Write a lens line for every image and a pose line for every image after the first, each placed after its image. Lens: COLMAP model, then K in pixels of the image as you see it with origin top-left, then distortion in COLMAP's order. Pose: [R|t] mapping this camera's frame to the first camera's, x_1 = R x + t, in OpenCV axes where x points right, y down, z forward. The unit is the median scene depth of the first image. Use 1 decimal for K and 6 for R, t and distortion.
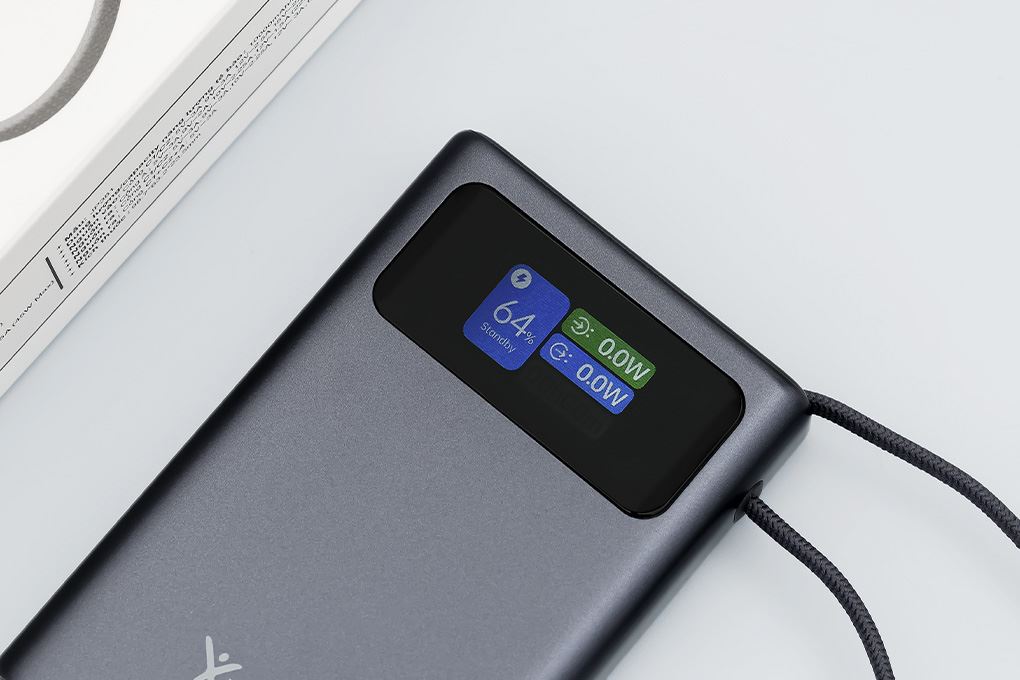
lens RADIAL K [[4734.3, 0, 510.0], [0, 4734.3, 340.0], [0, 0, 1]] dist [0.269516, 0.399754]
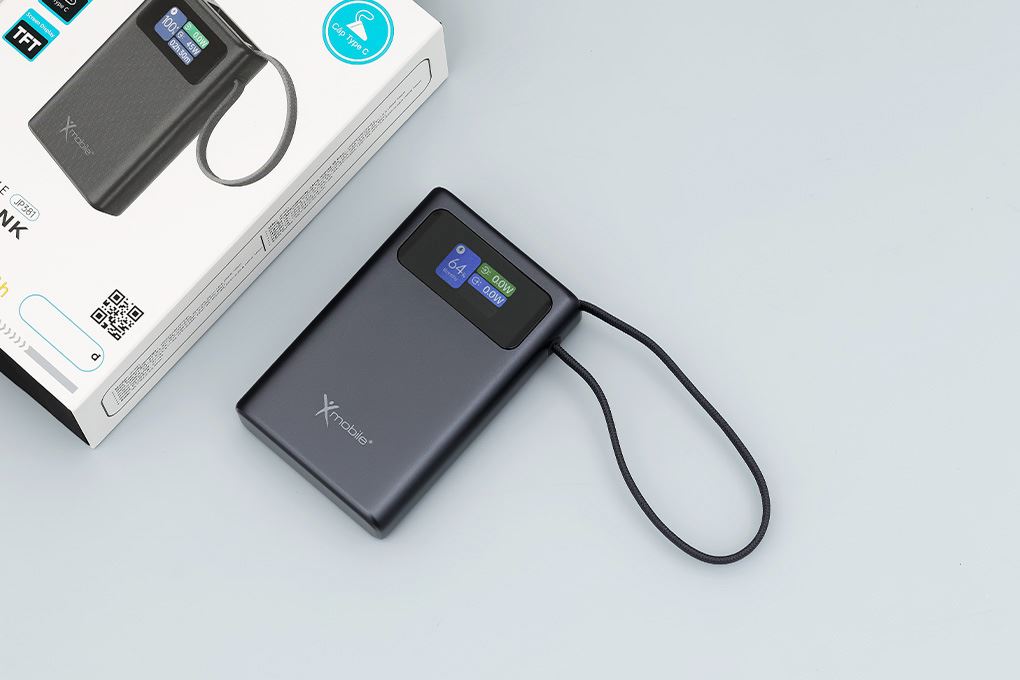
lens RADIAL K [[4734.3, 0, 510.0], [0, 4734.3, 340.0], [0, 0, 1]] dist [0.269516, 0.399754]
pose [[0.999660, 0.021572, -0.014621, 0.062405], [-0.022001, 0.999313, -0.029829, 0.101712], [0.013968, 0.030140, 0.999448, -1.353532]]
